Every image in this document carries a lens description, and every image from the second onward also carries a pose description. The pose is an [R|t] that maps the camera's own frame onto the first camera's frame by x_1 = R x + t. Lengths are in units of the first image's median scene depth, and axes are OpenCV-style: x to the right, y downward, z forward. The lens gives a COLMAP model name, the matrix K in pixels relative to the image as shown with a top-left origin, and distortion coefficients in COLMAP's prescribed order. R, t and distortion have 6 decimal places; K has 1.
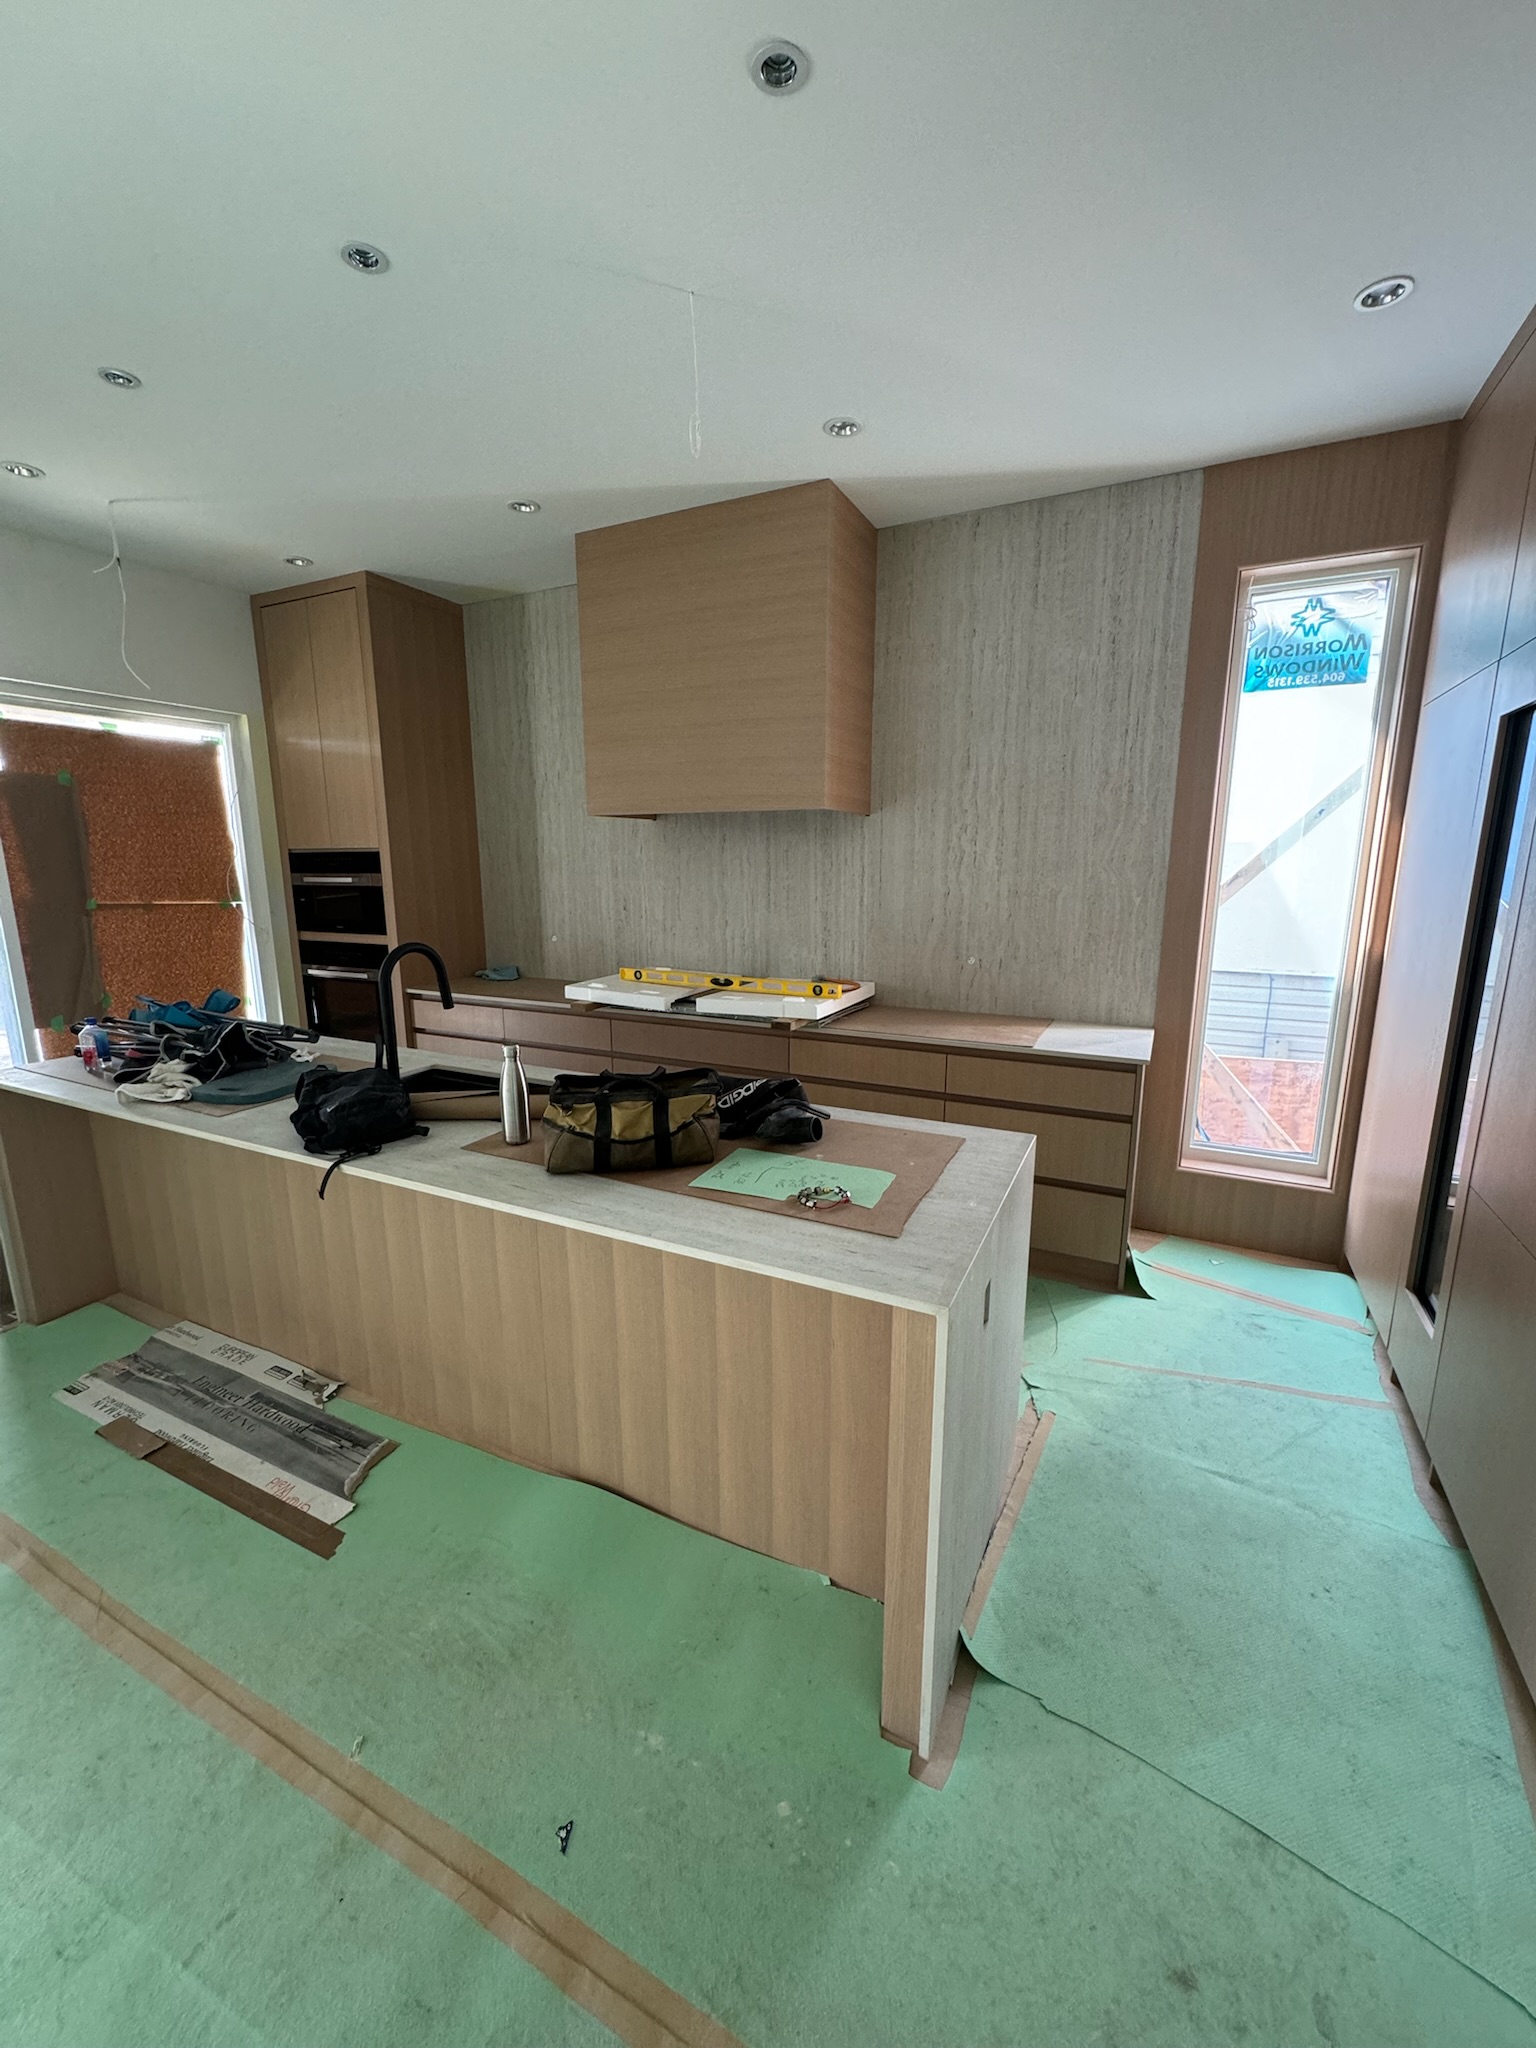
lens RADIAL K [[812.0, 0, 772.9], [0, 812.0, 1021.9], [0, 0, 1]] dist [-0.002255, -0.000108]
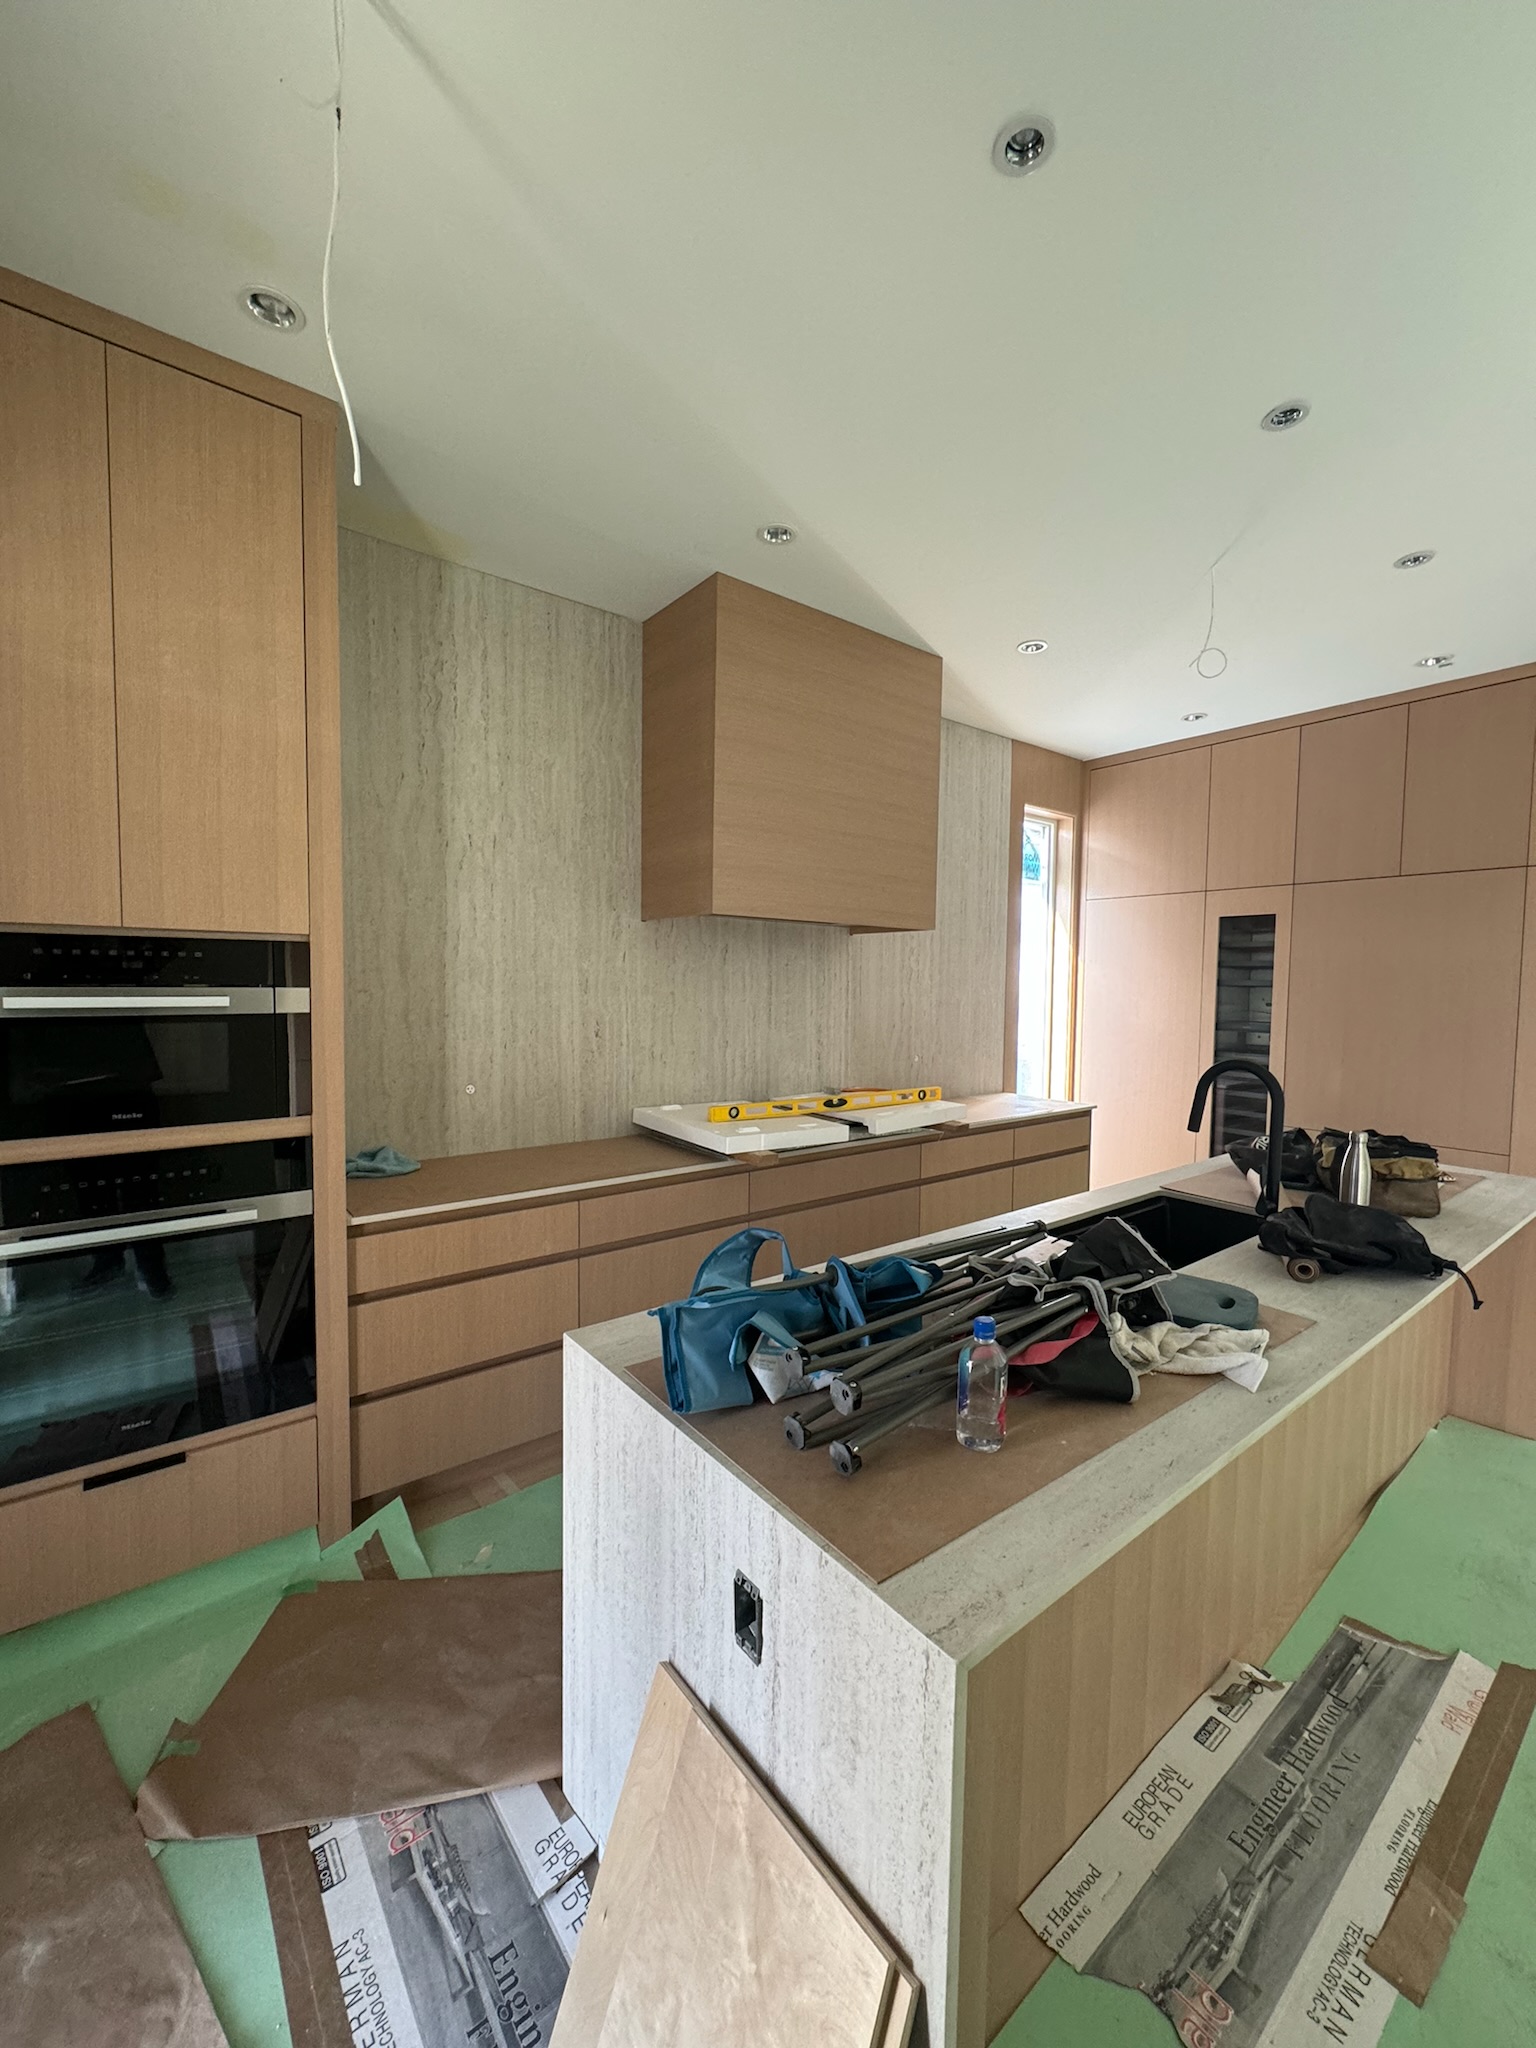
lens RADIAL K [[812.0, 0, 759.7], [0, 812.0, 1027.6], [0, 0, 1]] dist [-0.002255, -0.000108]
pose [[0.445498, -0.043614, 0.894220, -1.098762], [0.163383, 0.986000, -0.033306, -0.138991], [-0.880249, 0.160938, 0.446386, 0.772255]]
